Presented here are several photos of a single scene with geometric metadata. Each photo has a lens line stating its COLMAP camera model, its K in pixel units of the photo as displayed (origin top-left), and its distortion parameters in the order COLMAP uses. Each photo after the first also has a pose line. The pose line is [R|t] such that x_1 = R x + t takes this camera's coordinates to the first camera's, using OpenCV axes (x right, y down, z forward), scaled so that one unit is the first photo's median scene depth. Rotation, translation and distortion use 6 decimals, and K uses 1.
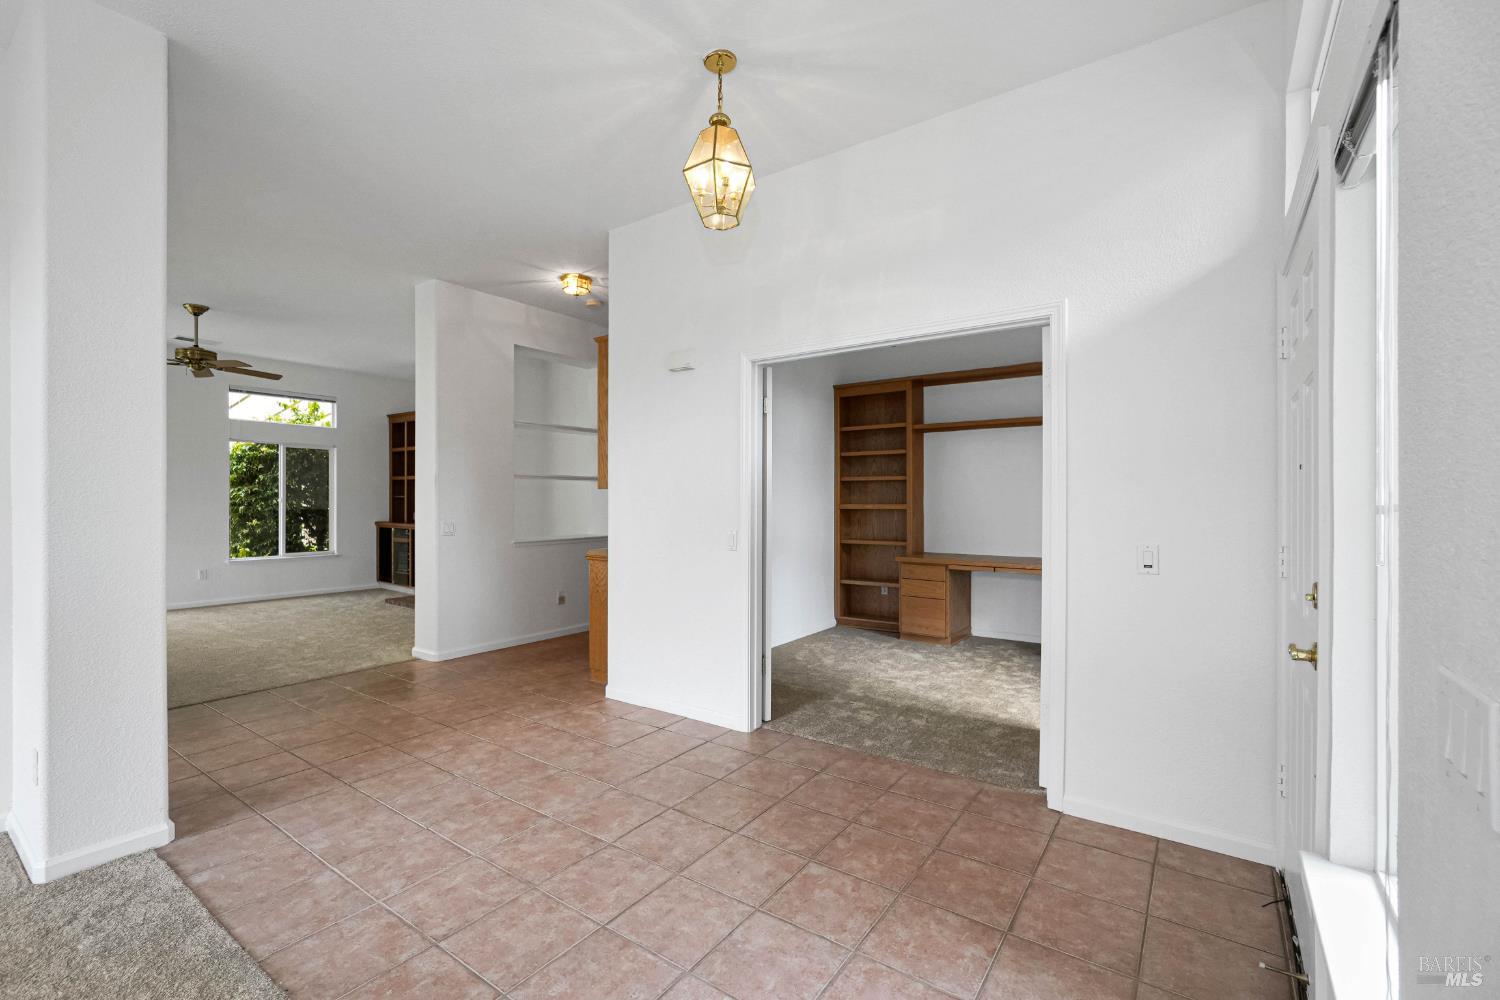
lens RADIAL K [[652.3, 0, 747.7], [0, 652.3, 500.5], [0, 0, 1]] dist [-0.001448, 0.001366]
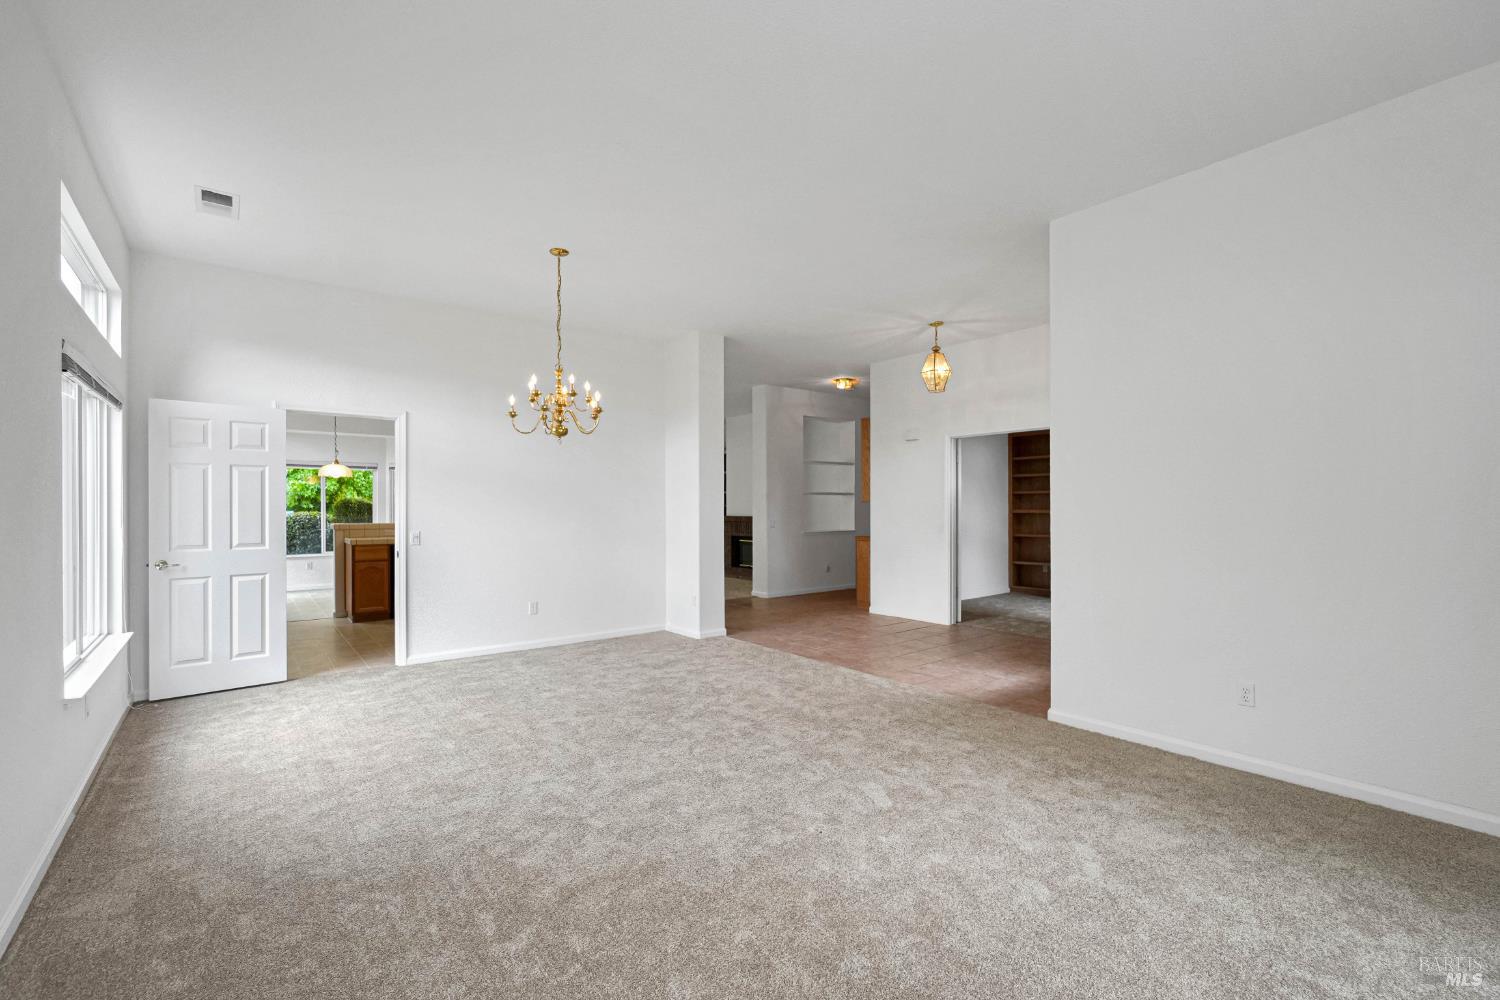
lens RADIAL K [[652.3, 0, 761.0], [0, 652.3, 506.4], [0, 0, 1]] dist [-0.001448, 0.001366]
pose [[0.962377, -0.001882, -0.271712, -0.007696], [0.001916, 0.999998, -0.000139, -0.004530], [0.271711, -0.000387, 0.962379, -0.880855]]
